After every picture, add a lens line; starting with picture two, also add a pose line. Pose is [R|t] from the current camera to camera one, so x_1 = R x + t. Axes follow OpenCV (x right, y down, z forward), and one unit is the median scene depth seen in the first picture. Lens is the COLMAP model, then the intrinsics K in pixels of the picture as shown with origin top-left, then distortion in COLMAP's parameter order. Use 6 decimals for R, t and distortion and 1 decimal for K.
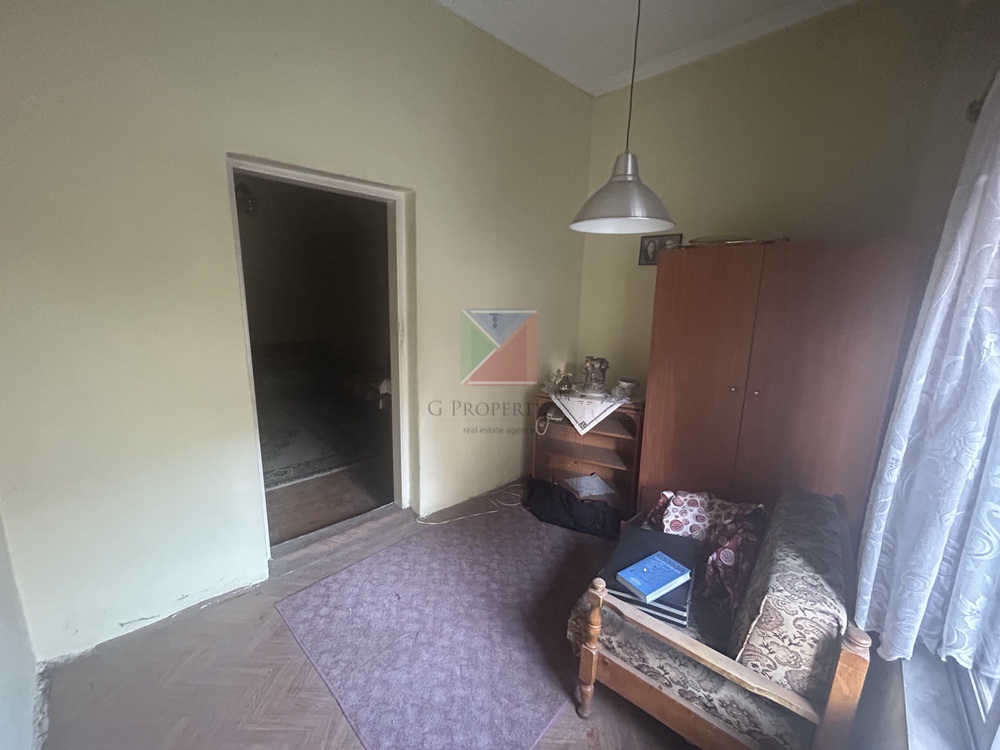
lens RADIAL K [[401.8, 0, 499.4], [0, 401.8, 371.8], [0, 0, 1]] dist [-0.000360, -0.000054]
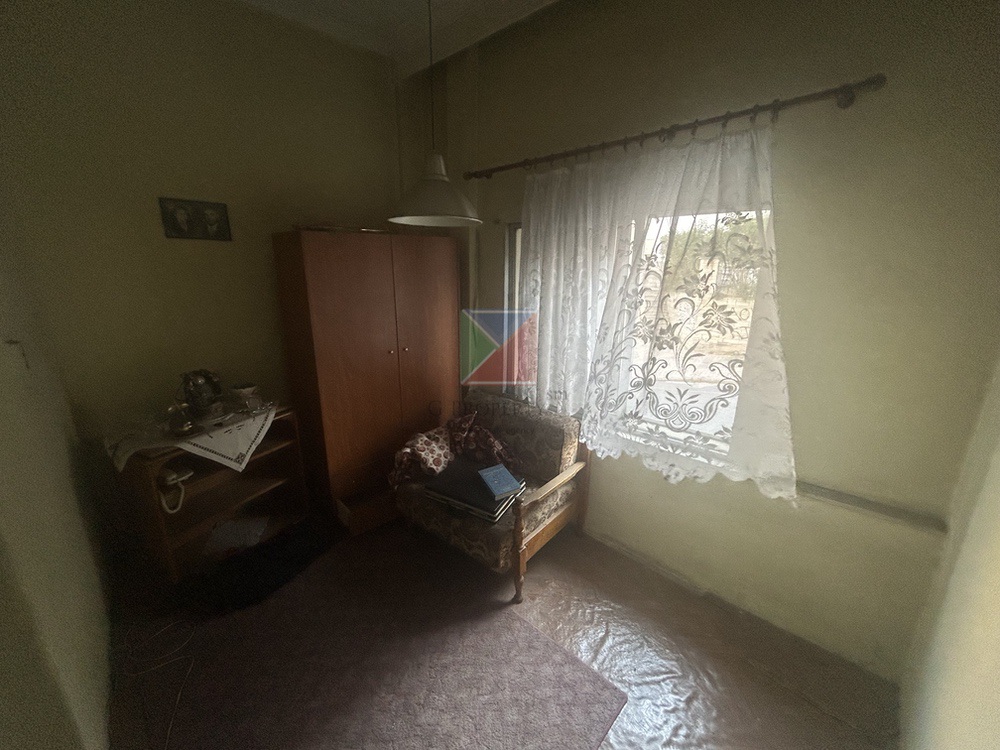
lens RADIAL K [[401.8, 0, 499.4], [0, 401.8, 371.8], [0, 0, 1]] dist [-0.000360, -0.000054]
pose [[0.017224, -0.291077, 0.956545, -0.704475], [0.199544, 0.938442, 0.281975, -0.208619], [-0.979737, 0.186016, 0.074247, 0.678702]]
